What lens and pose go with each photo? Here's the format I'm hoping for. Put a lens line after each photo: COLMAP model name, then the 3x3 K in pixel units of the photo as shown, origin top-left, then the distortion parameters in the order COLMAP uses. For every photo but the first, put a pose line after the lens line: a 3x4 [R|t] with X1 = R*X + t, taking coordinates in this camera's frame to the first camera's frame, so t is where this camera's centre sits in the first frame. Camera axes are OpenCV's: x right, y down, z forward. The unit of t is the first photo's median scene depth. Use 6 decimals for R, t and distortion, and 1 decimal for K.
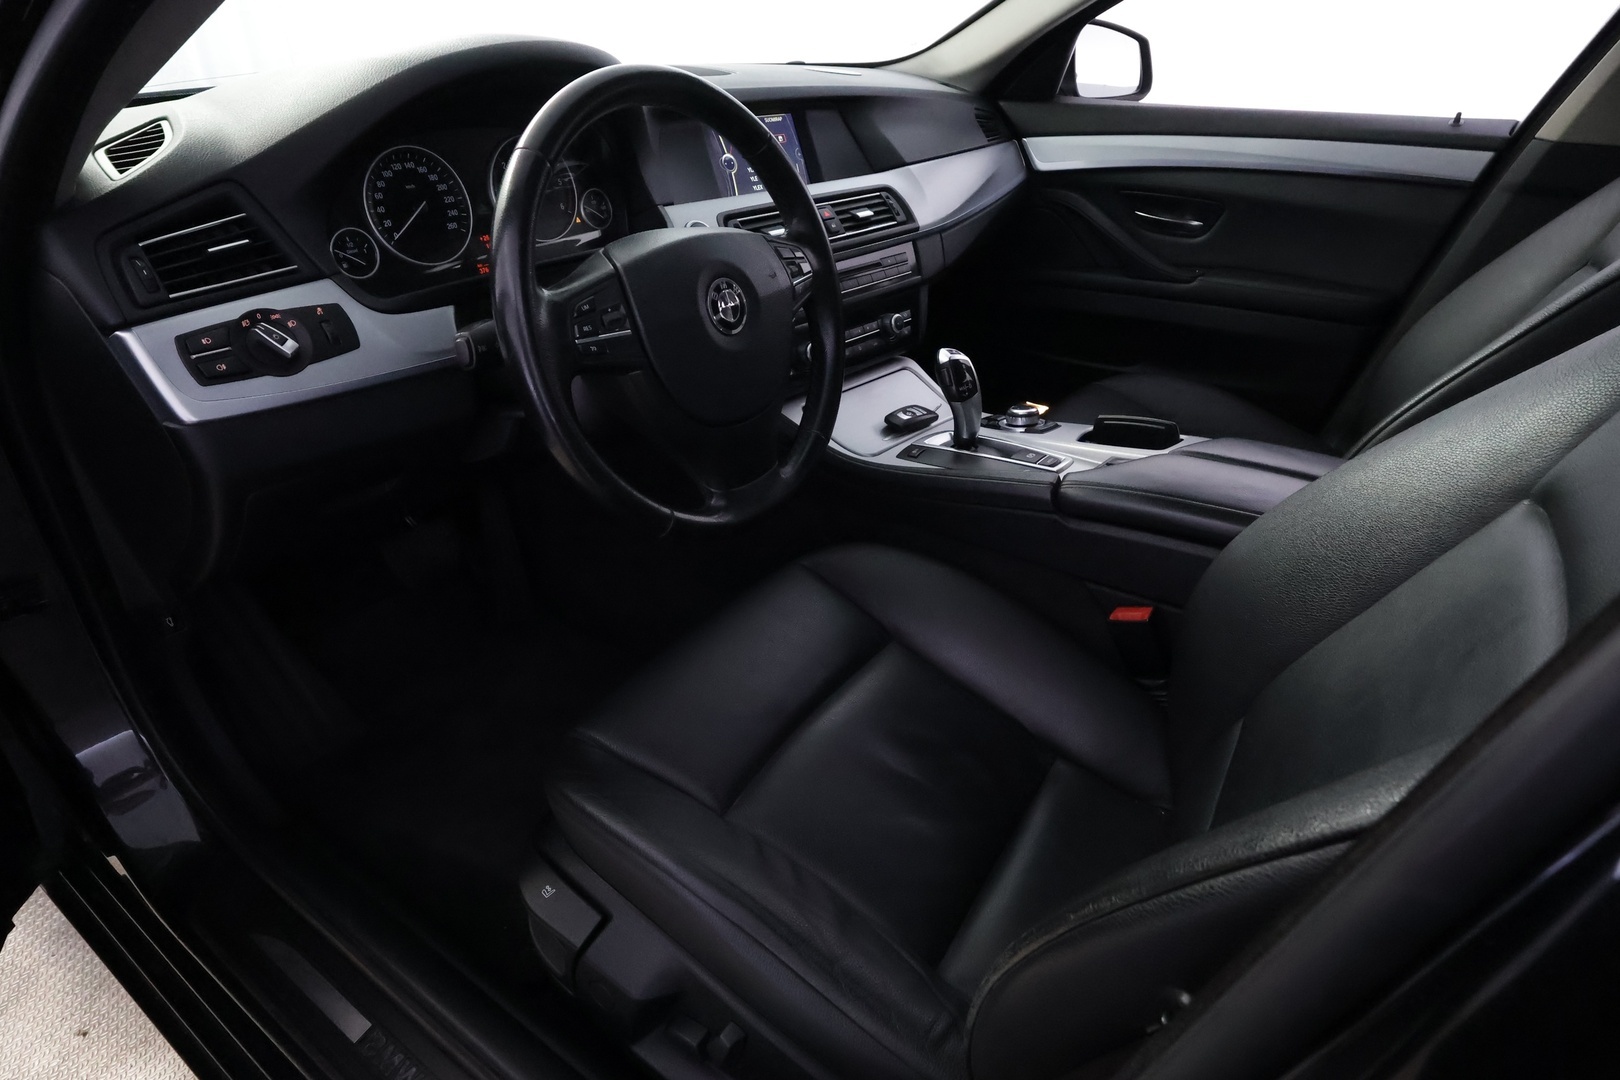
lens RADIAL K [[969.6, 0, 820.1], [0, 969.6, 539.6], [0, 0, 1]] dist [0.001173, 0.000154]
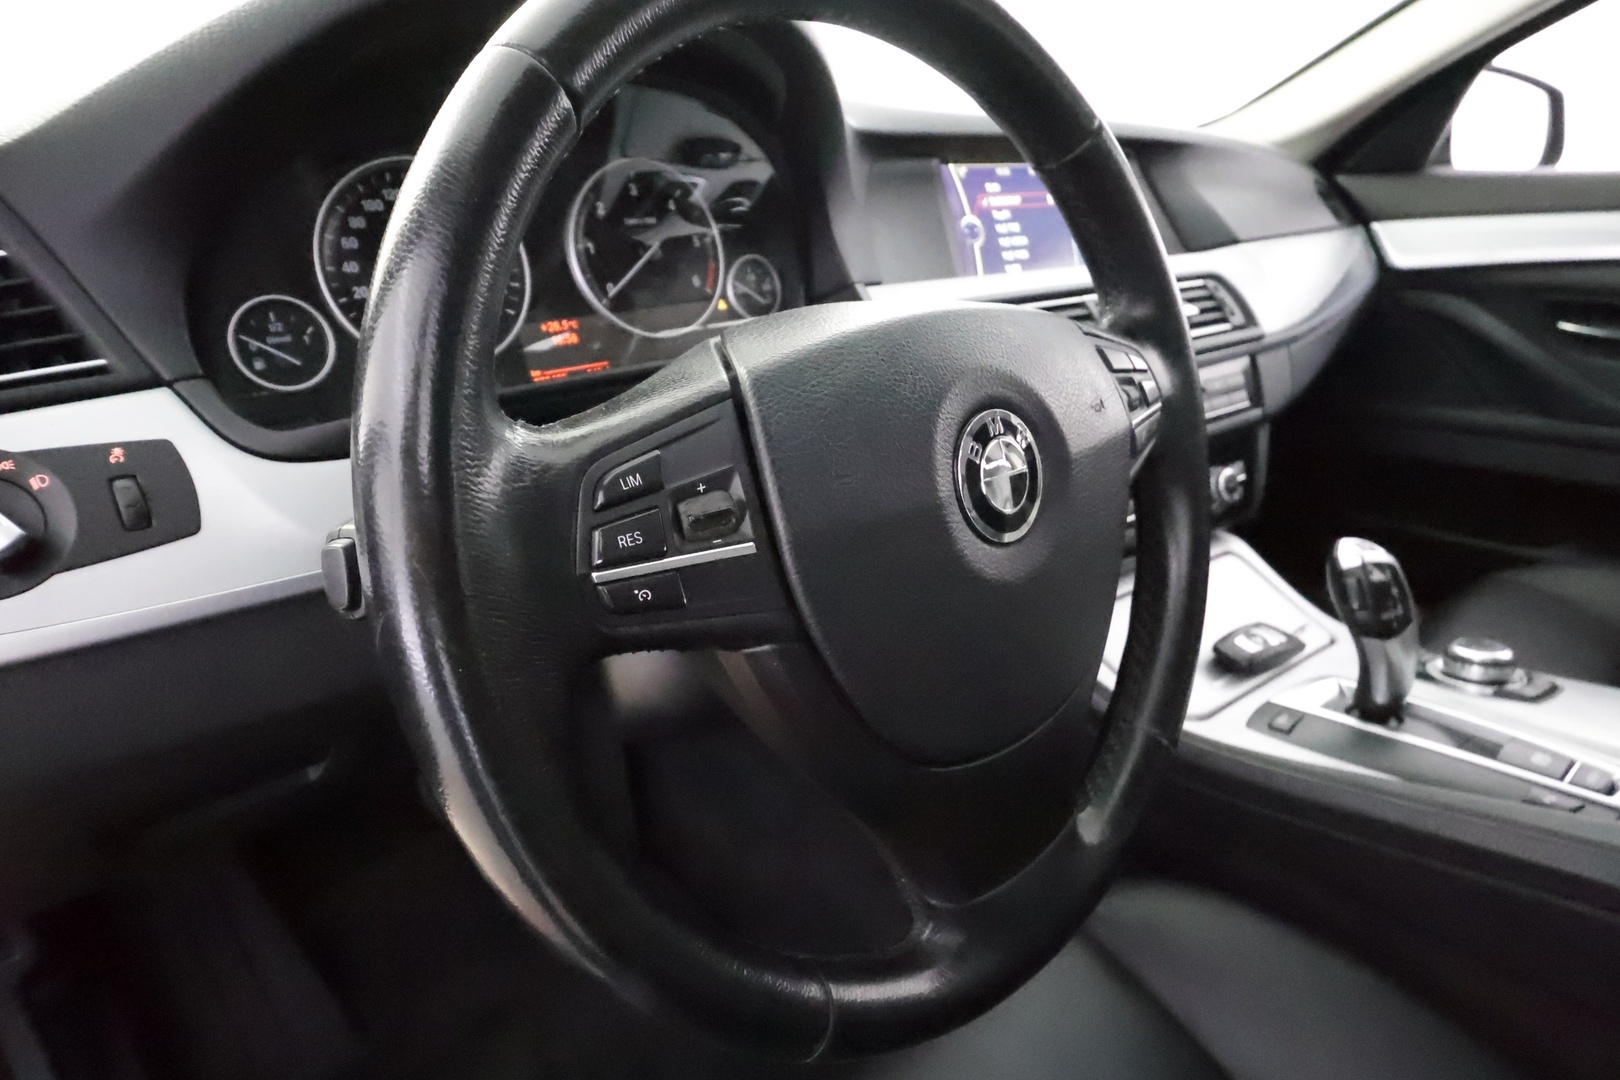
lens RADIAL K [[945.9, 0, 810.0], [0, 945.9, 540.0], [0, 0, 1]] dist [0.001685, 0.000373]
pose [[0.978417, 0.055287, -0.199109, -0.081960], [-0.078467, 0.990777, -0.110471, -0.141930], [0.191165, 0.123710, 0.973731, 0.519114]]
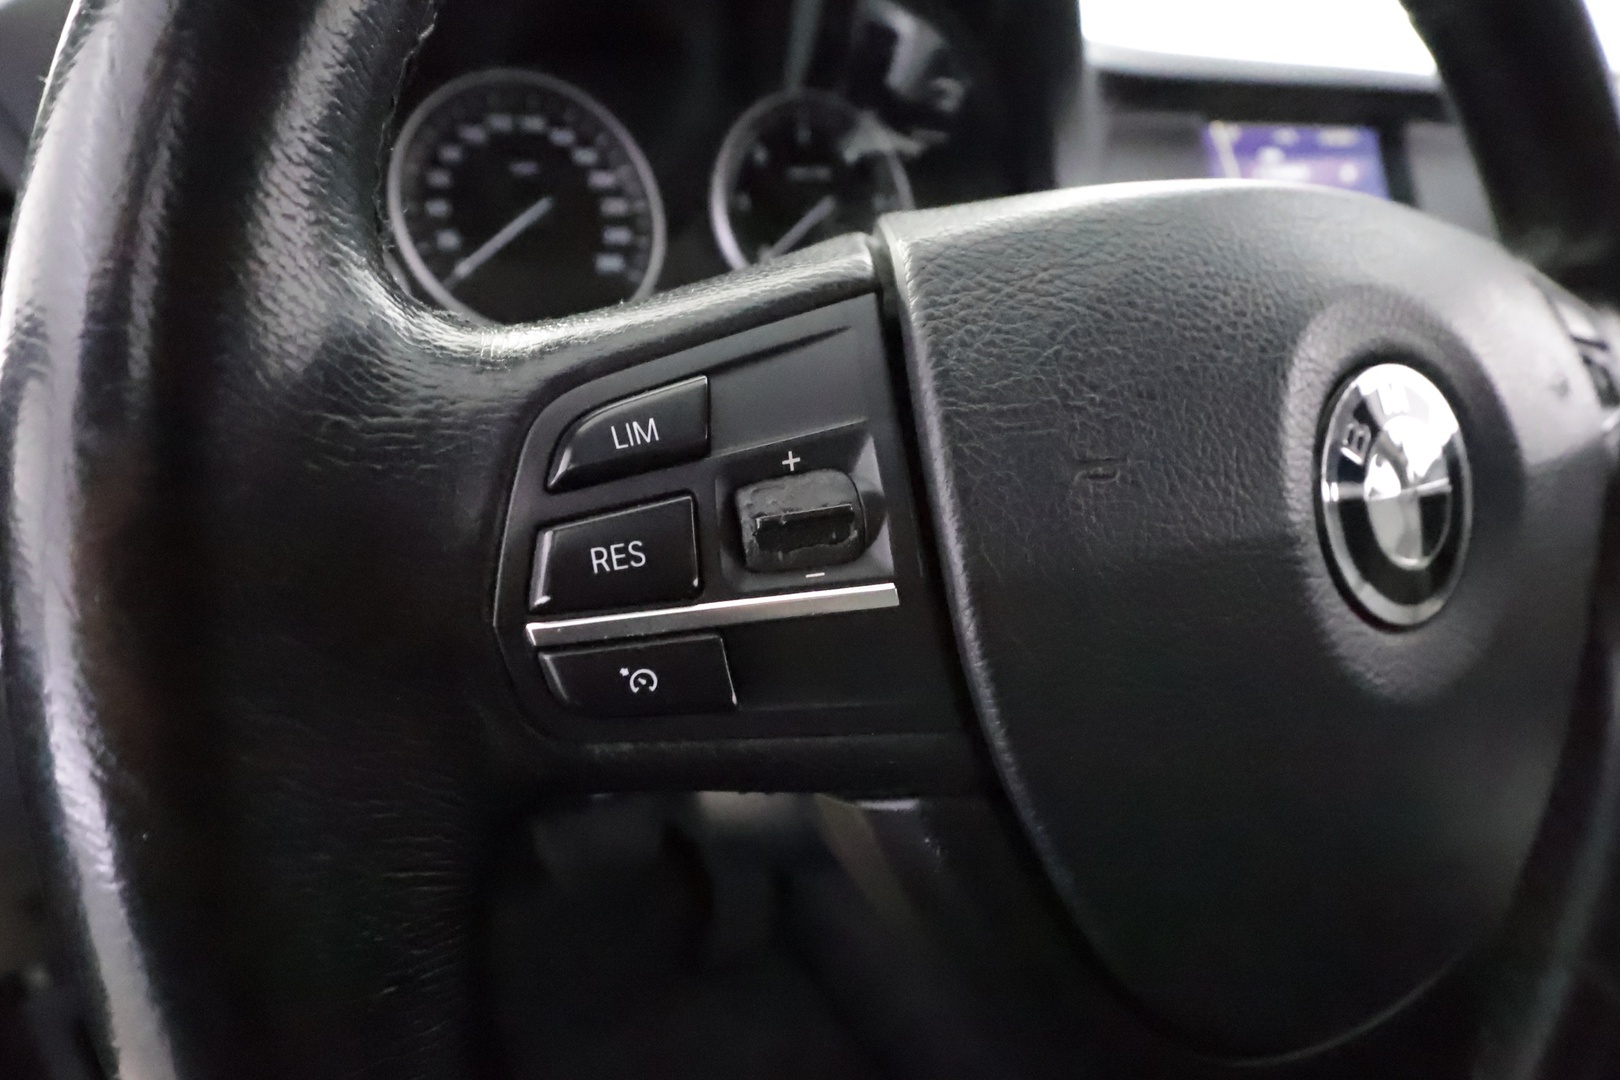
lens RADIAL K [[944.2, 0, 772.5], [0, 944.2, 545.5], [0, 0, 1]] dist [0.002362, 0.000610]
pose [[0.900145, 0.109005, -0.421730, -0.115214], [-0.174933, 0.977140, -0.120817, -0.157585], [0.398919, 0.182527, 0.898636, 0.666228]]
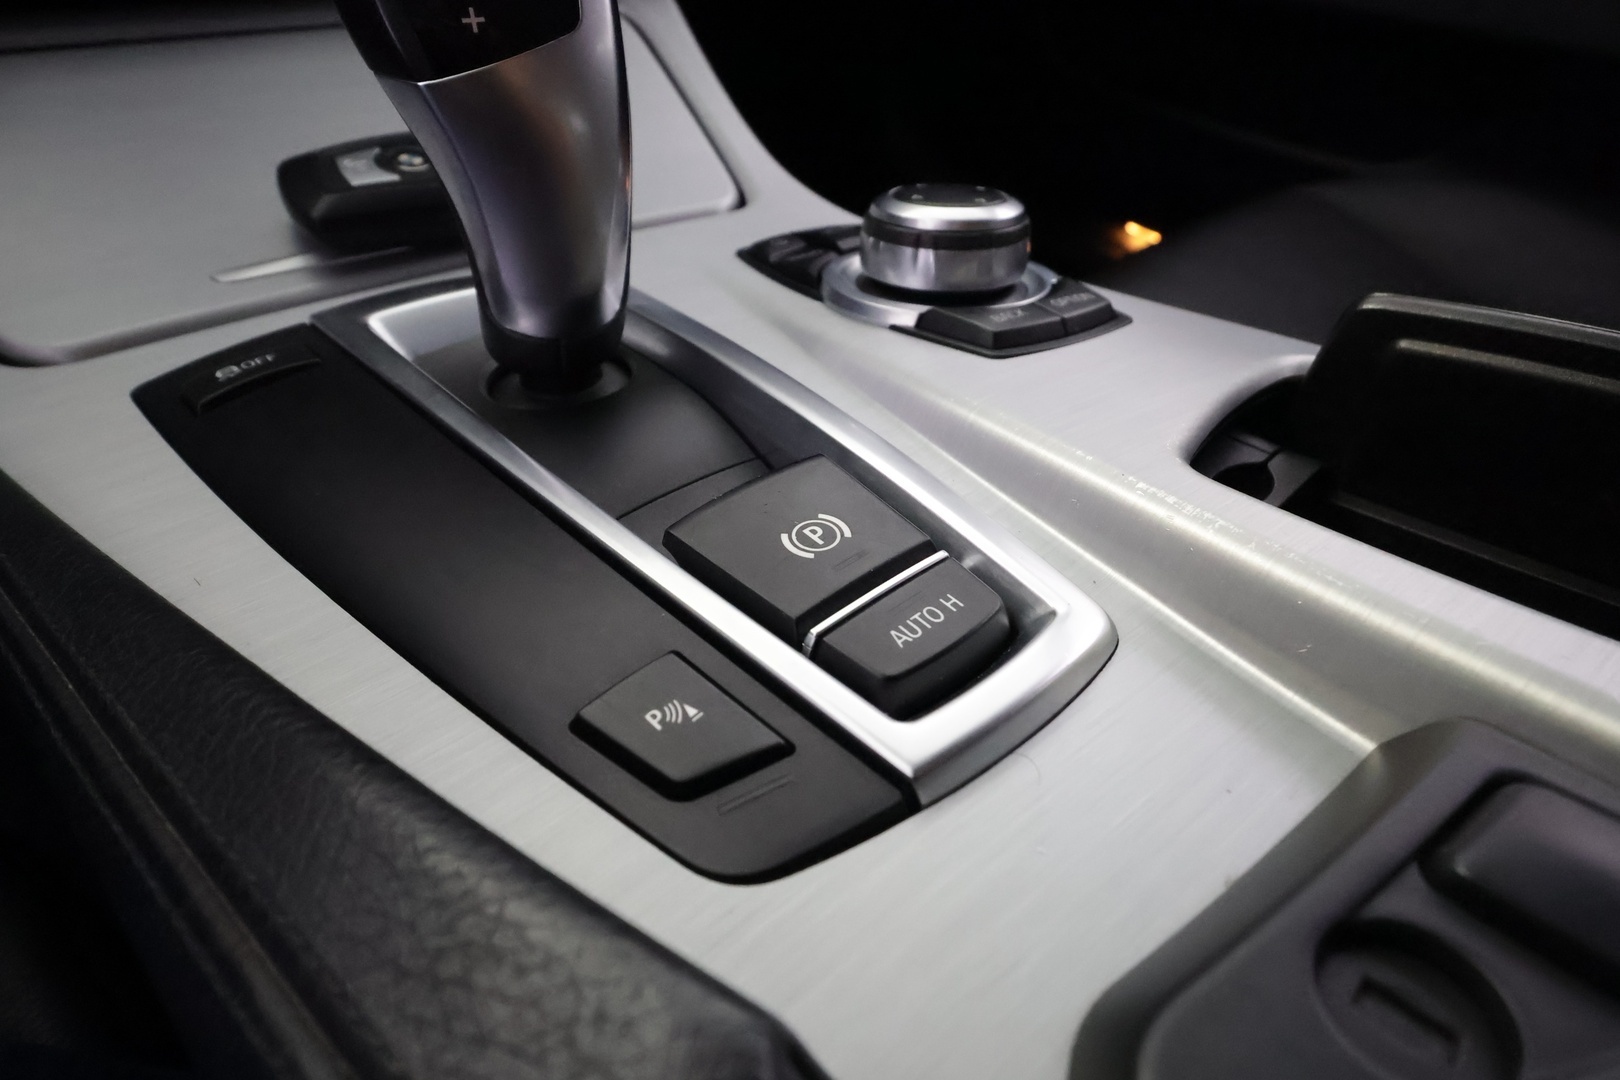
lens RADIAL K [[891.5, 0, 803.7], [0, 891.5, 543.2], [0, 0, 1]] dist [-0.002390, 0.000241]
pose [[0.980031, 0.157870, -0.120895, 0.284896], [-0.128971, 0.967431, 0.217815, -0.139792], [0.151344, -0.197873, 0.968474, 1.086279]]
